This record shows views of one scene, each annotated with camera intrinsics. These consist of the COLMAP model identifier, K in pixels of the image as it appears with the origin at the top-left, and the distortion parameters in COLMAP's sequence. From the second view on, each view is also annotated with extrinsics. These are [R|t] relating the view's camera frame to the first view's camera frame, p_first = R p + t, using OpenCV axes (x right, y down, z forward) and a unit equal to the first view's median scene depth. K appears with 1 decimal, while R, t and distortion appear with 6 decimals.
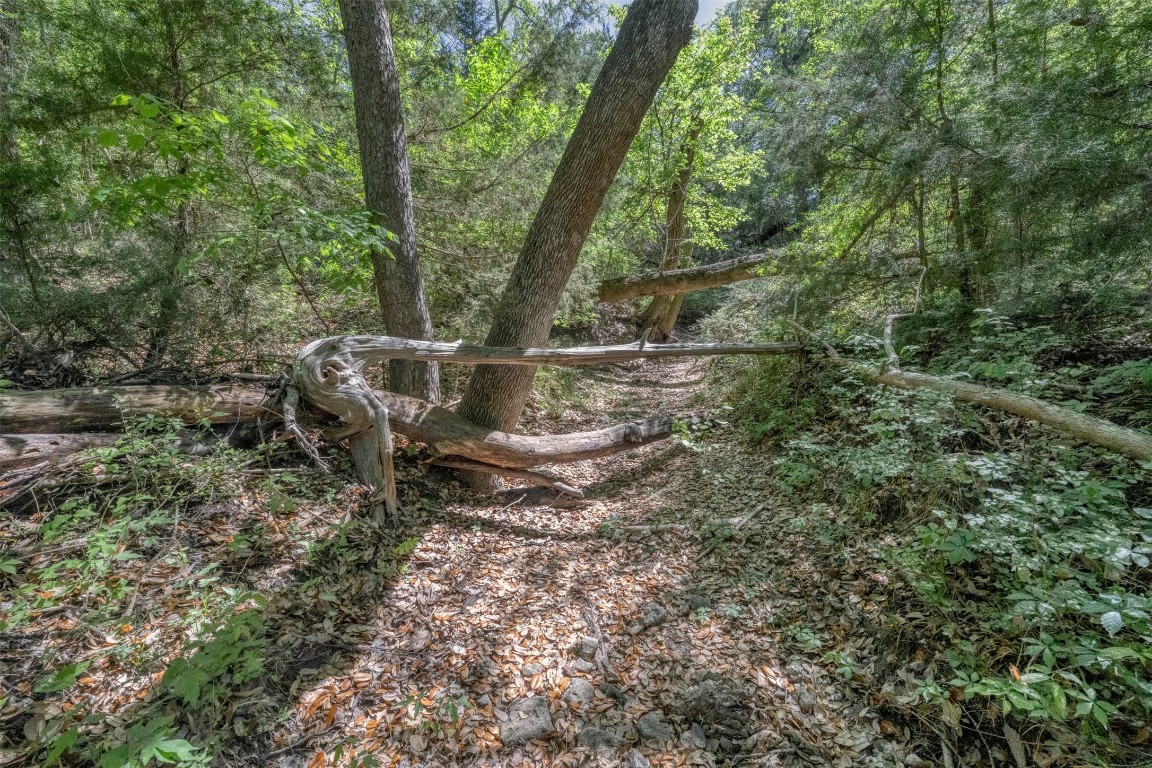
lens RADIAL K [[457.5, 0, 575.1], [0, 457.5, 386.1], [0, 0, 1]] dist [0.002171, -0.000310]
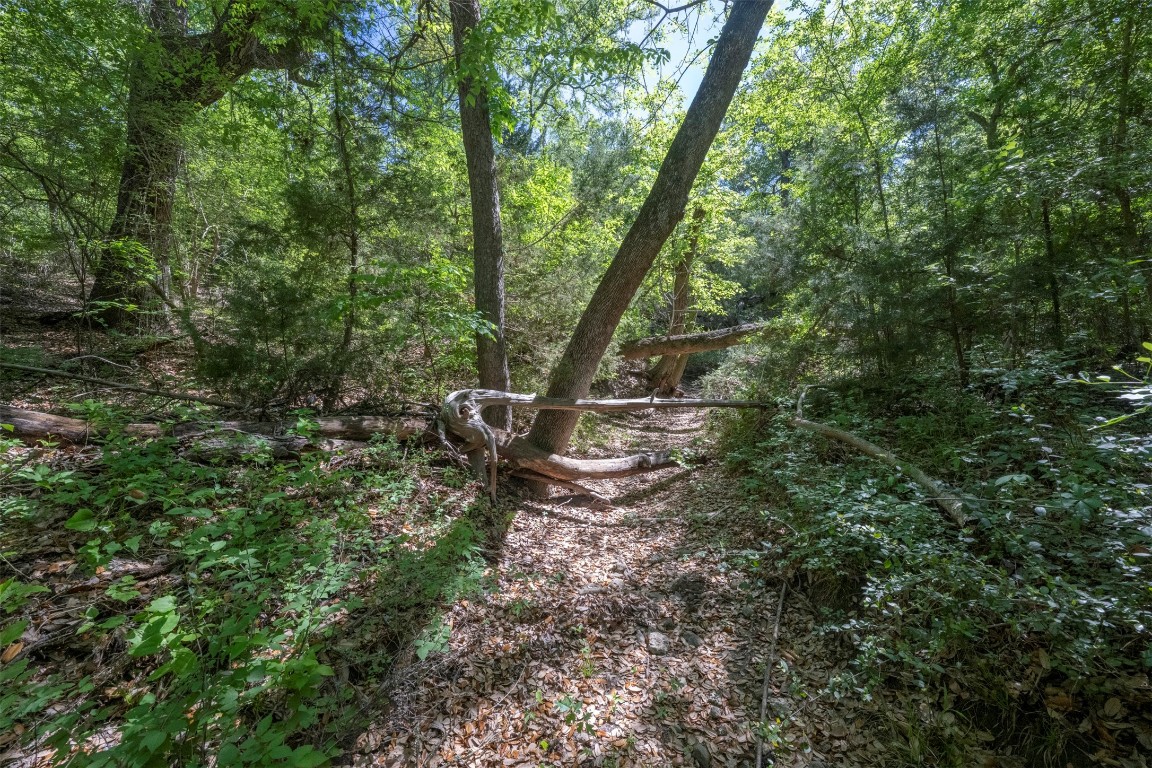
lens RADIAL K [[457.5, 0, 580.5], [0, 457.5, 391.1], [0, 0, 1]] dist [0.002171, -0.000310]
pose [[0.999618, 0.025958, -0.009525, -0.076453], [-0.026738, 0.995223, -0.093899, 0.031366], [0.007042, 0.094118, 0.995536, -0.508997]]
